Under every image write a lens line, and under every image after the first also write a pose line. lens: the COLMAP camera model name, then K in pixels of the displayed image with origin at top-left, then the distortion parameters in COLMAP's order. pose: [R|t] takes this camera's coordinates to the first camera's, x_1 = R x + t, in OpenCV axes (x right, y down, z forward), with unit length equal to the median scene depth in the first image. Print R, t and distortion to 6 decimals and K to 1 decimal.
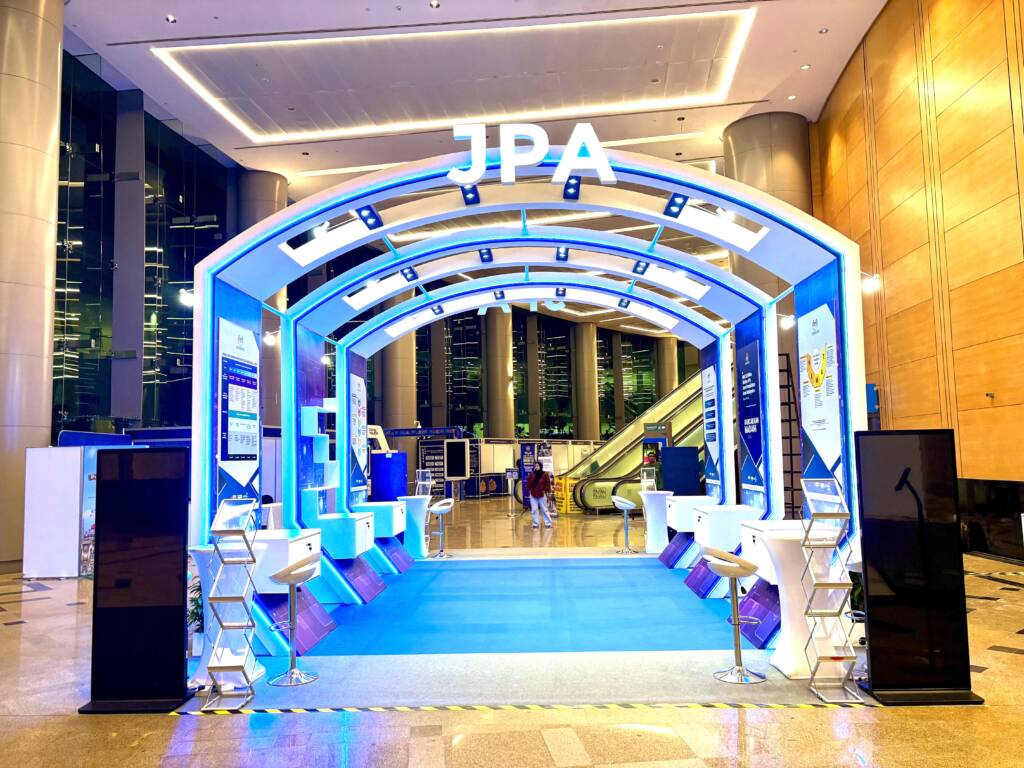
lens RADIAL K [[779.5, 0, 512.0], [0, 779.5, 384.0], [0, 0, 1]] dist [0.007196, 0.003108]
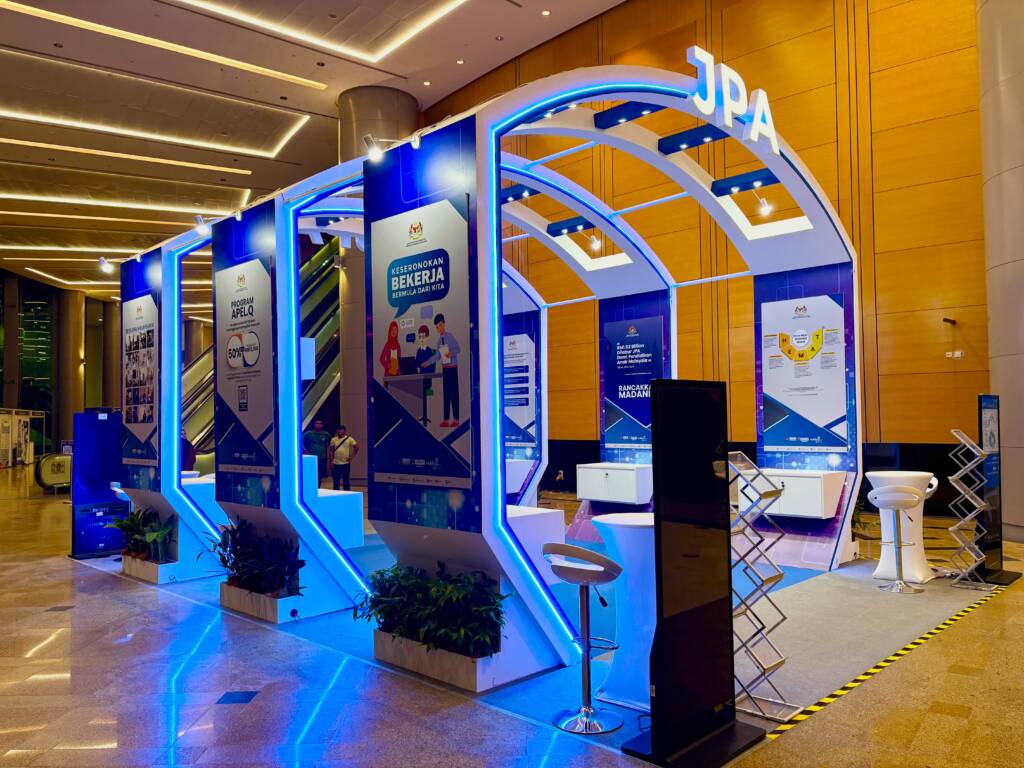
lens RADIAL K [[779.5, 0, 512.0], [0, 779.5, 384.0], [0, 0, 1]] dist [0.007196, 0.003108]
pose [[0.675620, 0.048648, 0.735643, -0.520043], [-0.069845, 0.997556, -0.001822, 0.047295], [-0.733934, -0.050150, 0.677367, 0.310650]]
